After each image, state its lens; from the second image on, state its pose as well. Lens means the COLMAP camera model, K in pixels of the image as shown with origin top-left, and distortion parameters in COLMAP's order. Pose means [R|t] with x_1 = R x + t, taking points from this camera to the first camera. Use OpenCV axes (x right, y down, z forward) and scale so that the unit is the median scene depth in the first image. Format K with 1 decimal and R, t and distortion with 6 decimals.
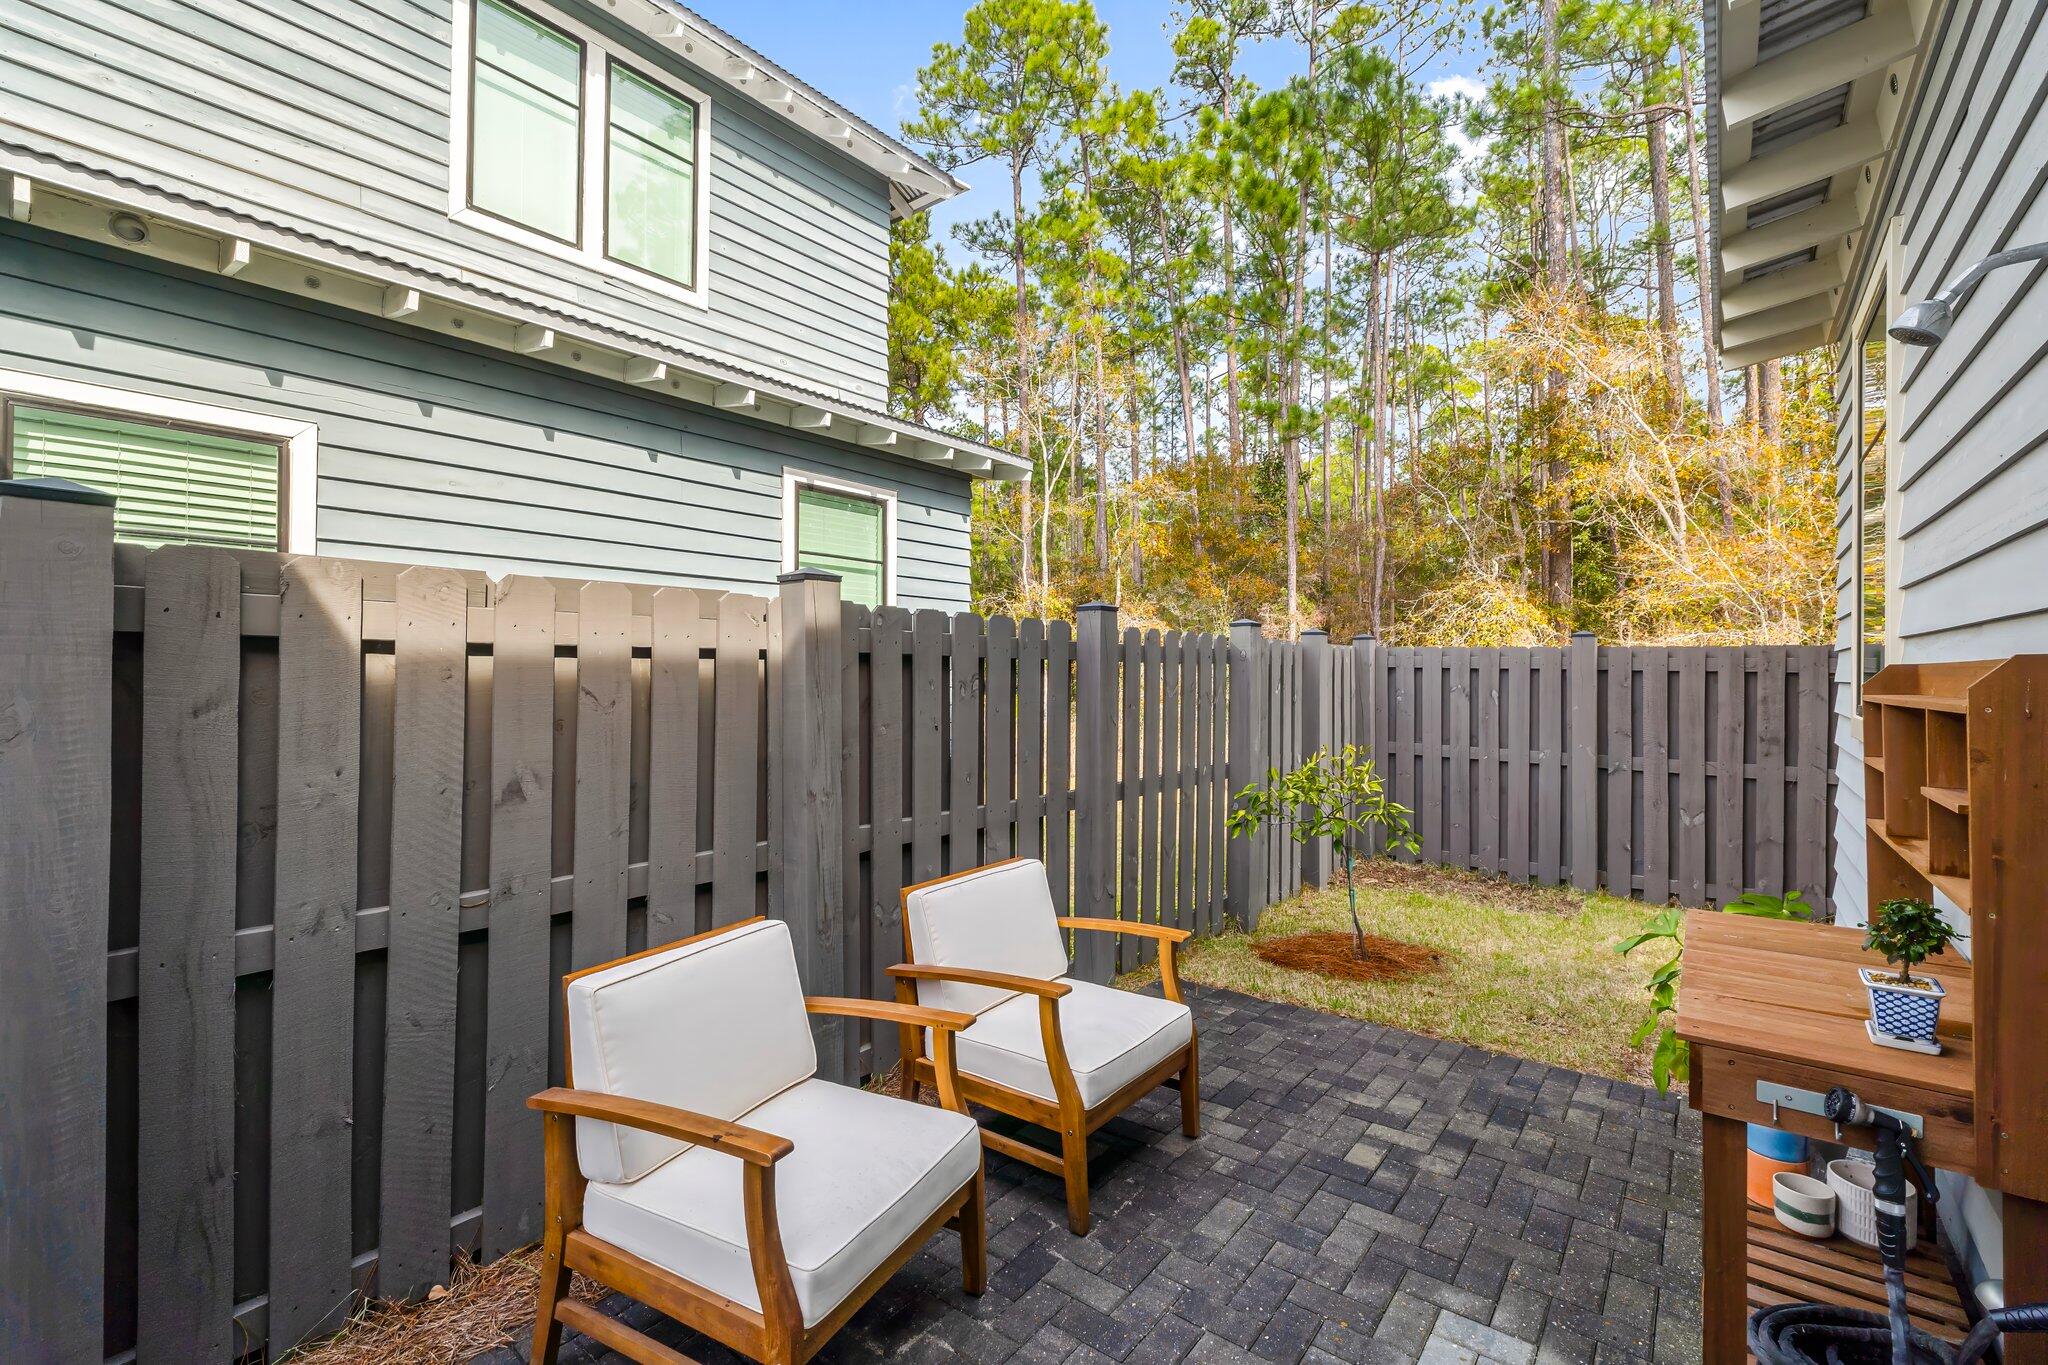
lens RADIAL K [[870.0, 0, 988.2], [0, 870.0, 683.3], [0, 0, 1]] dist [-0.024778, 0.000041]
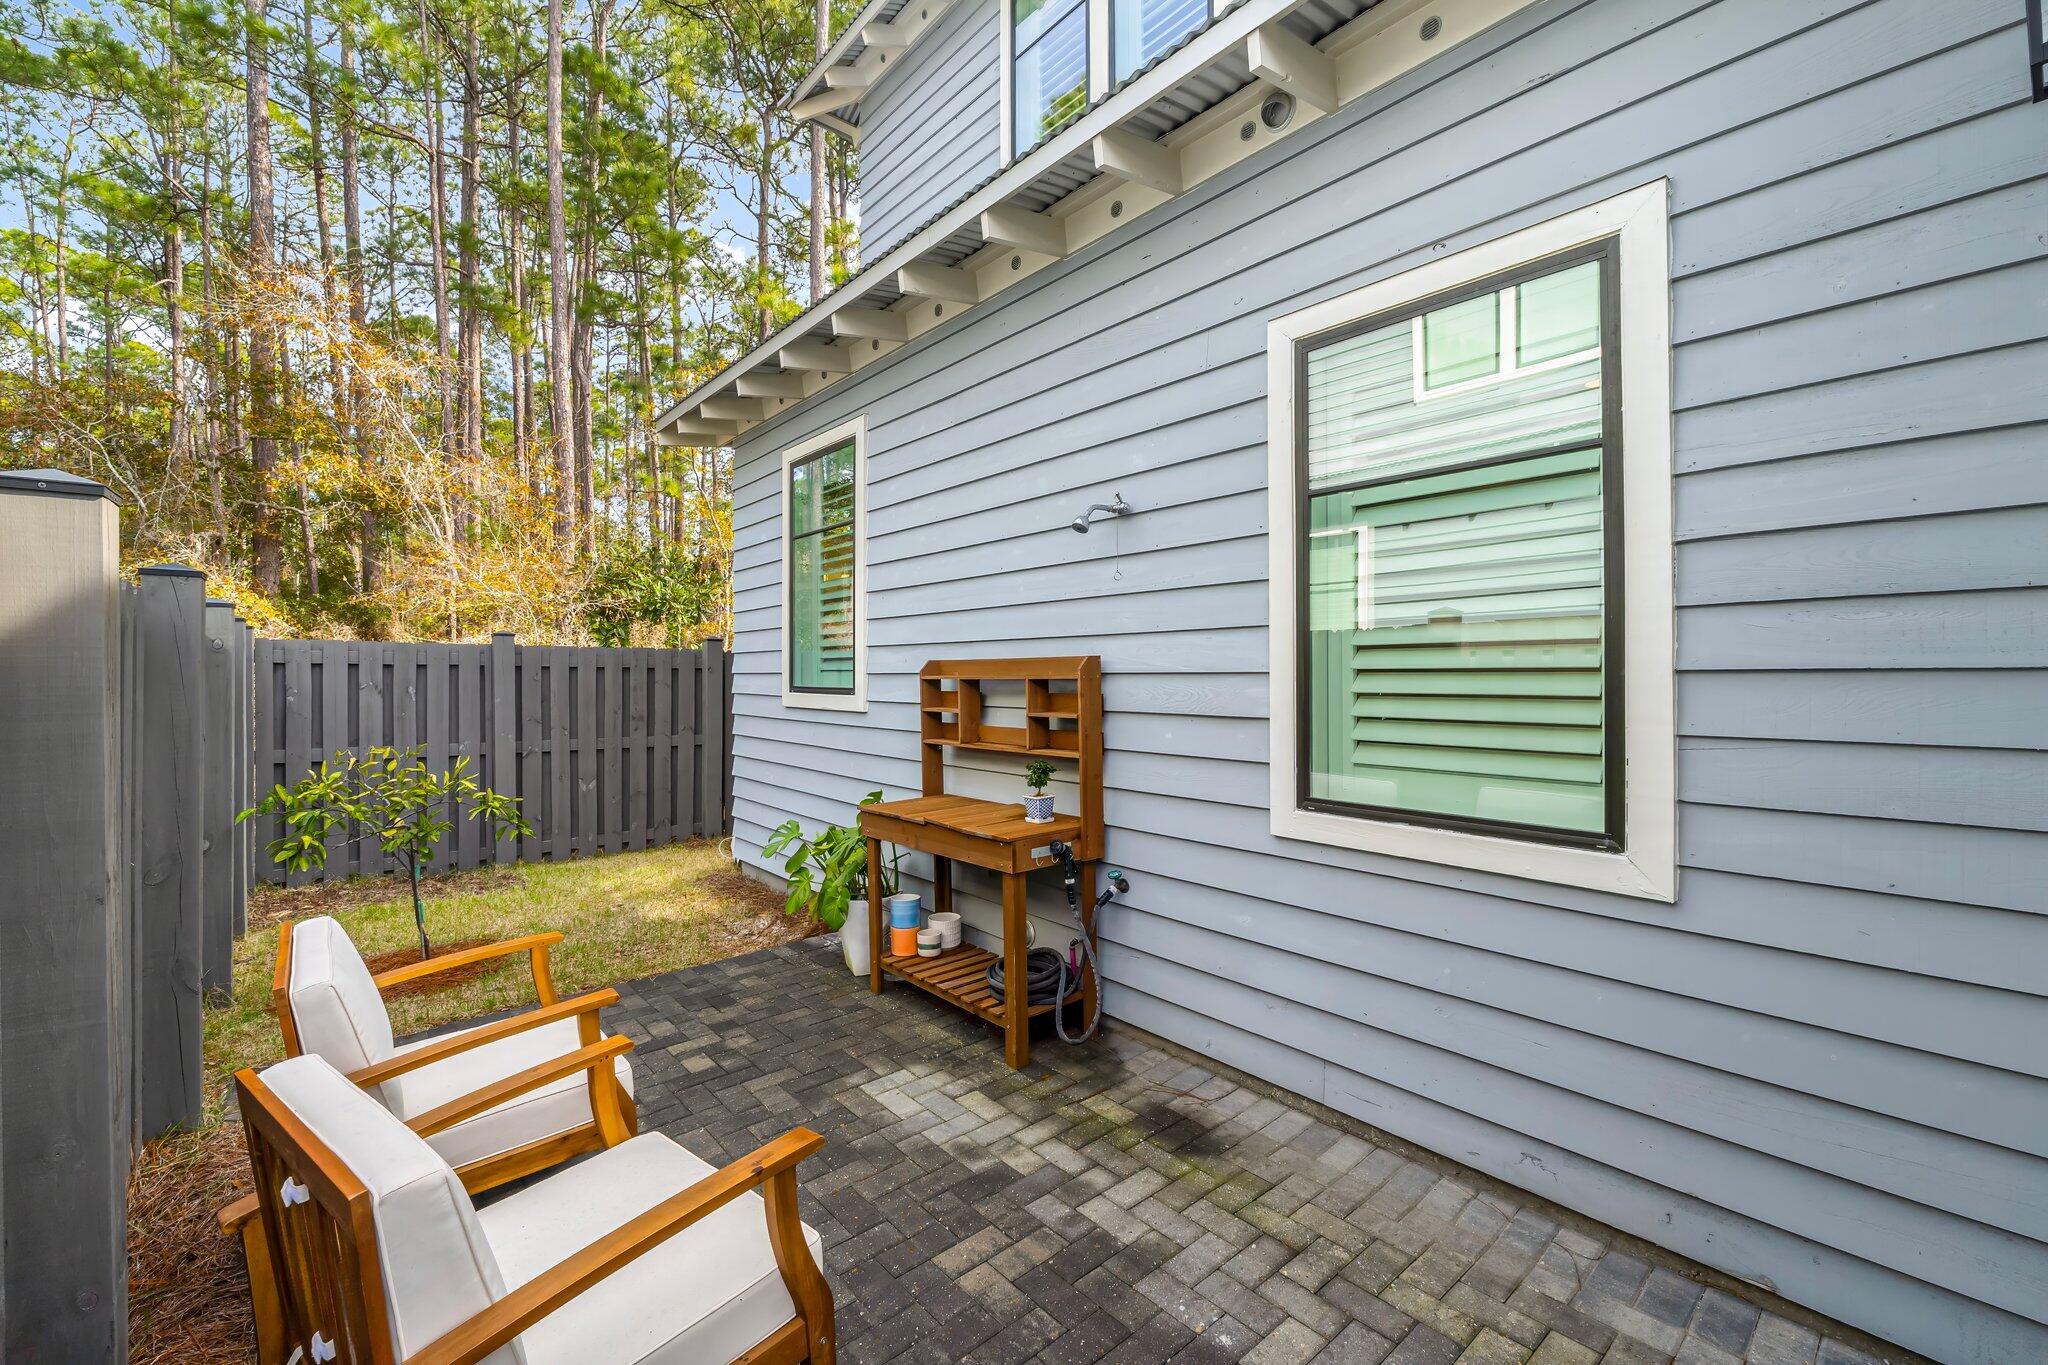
lens RADIAL K [[869.8, 0, 1032.7], [0, 869.8, 668.4], [0, 0, 1]] dist [-0.002190, -0.000523]
pose [[0.154714, 0.000154, 0.987959, -0.349240], [0.012562, 0.999919, -0.002123, -0.001839], [-0.987879, 0.012740, 0.154700, 0.162459]]
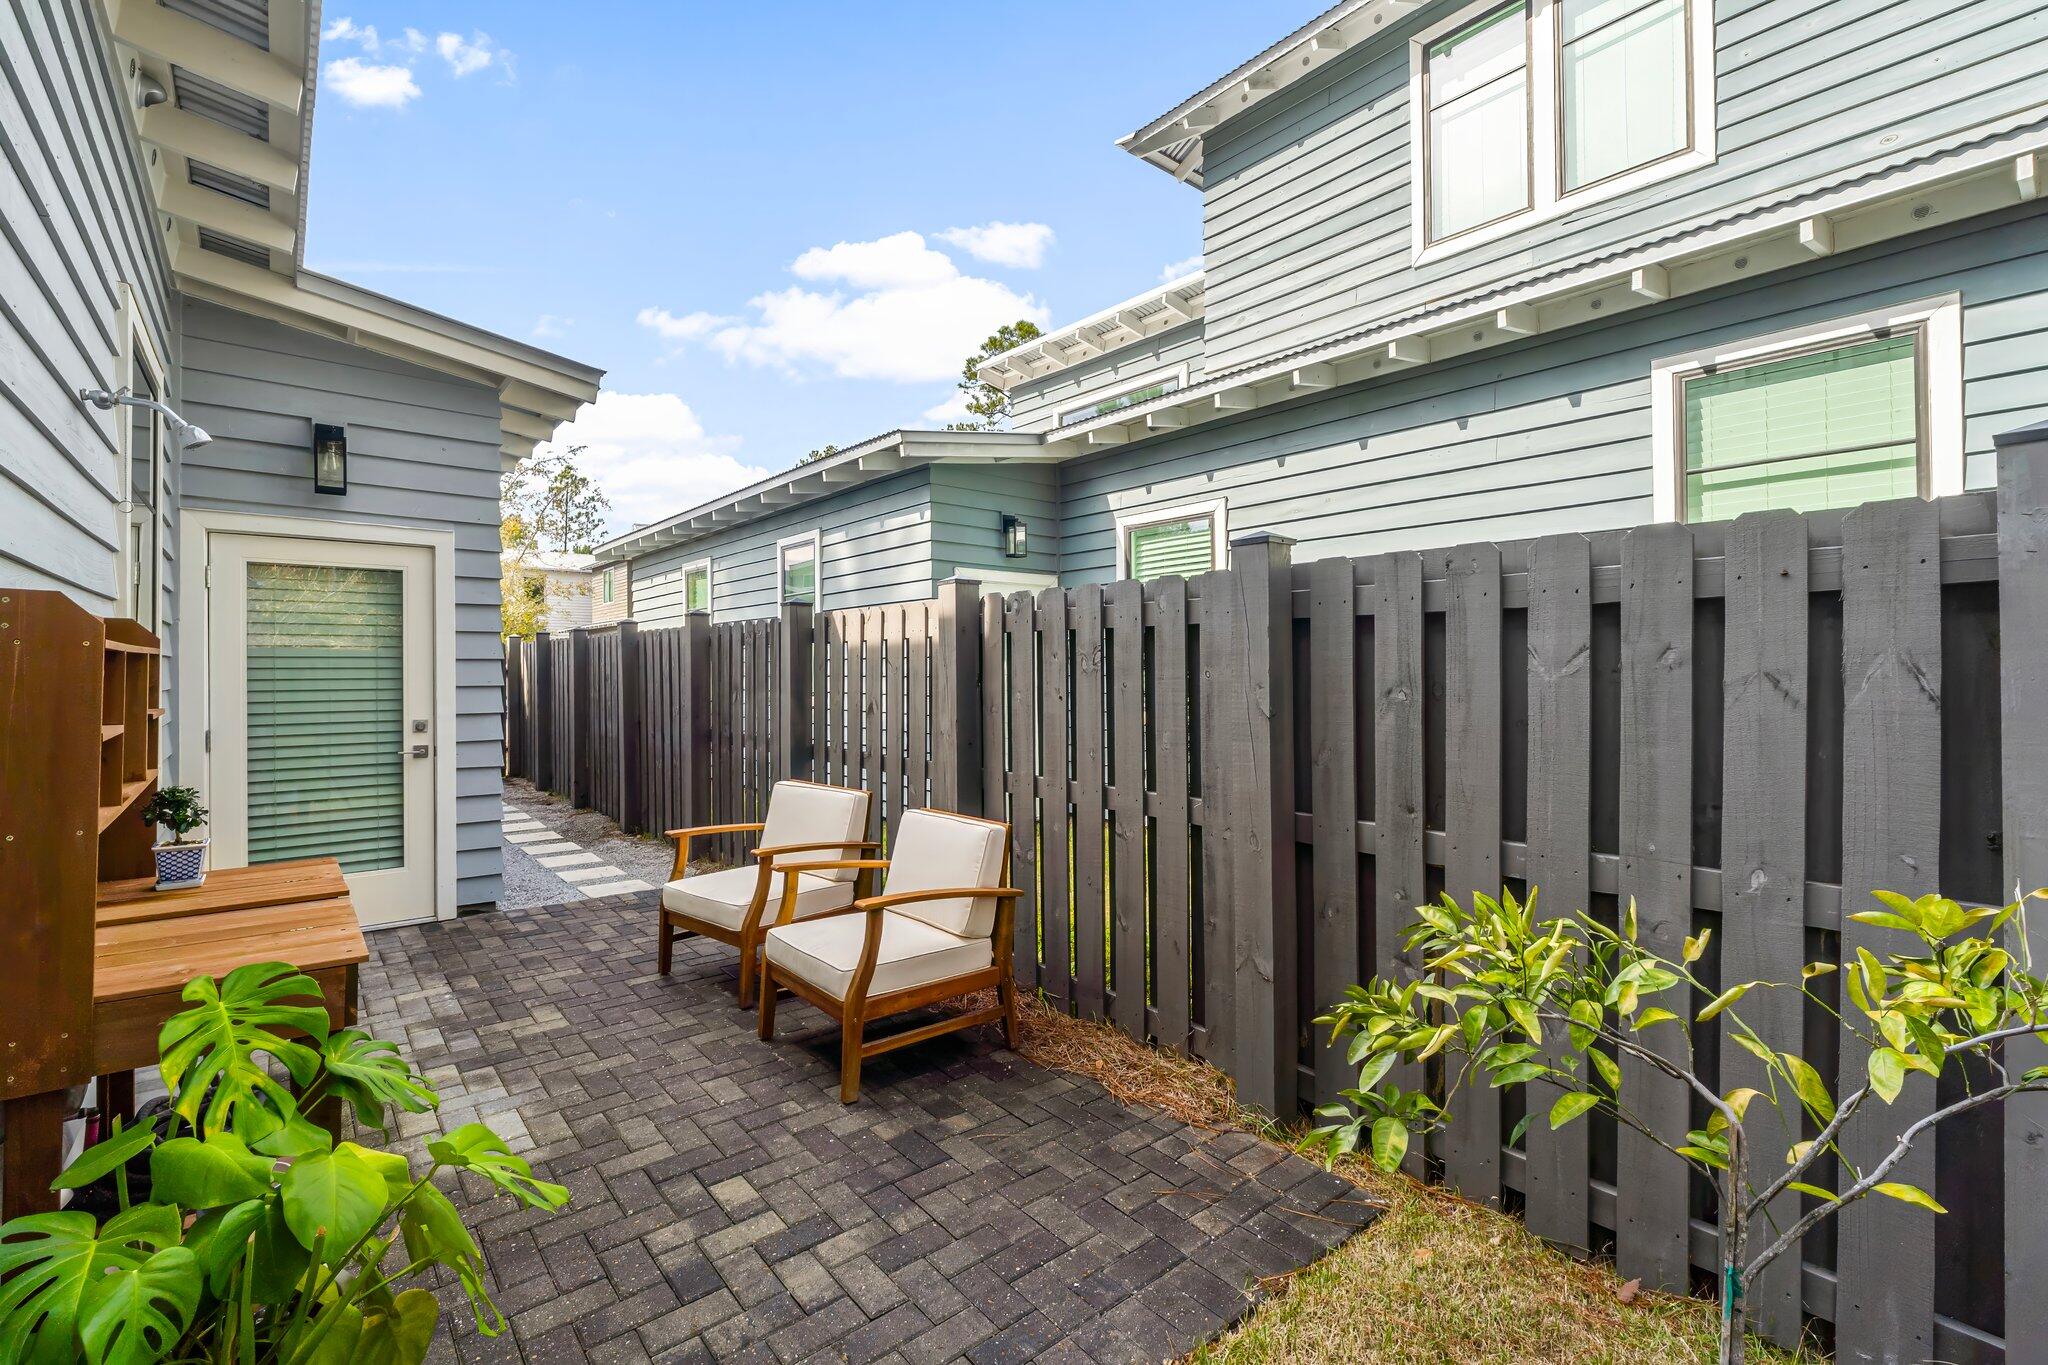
lens RADIAL K [[818.7, 0, 1024.0], [0, 818.7, 682.5], [0, 0, 1]] dist [0.002087, 0.000236]
pose [[-0.129238, 0.016753, -0.991472, 0.602744], [-0.003314, 0.999844, 0.017326, 0.005315], [0.991608, 0.005525, -0.129163, 0.688915]]
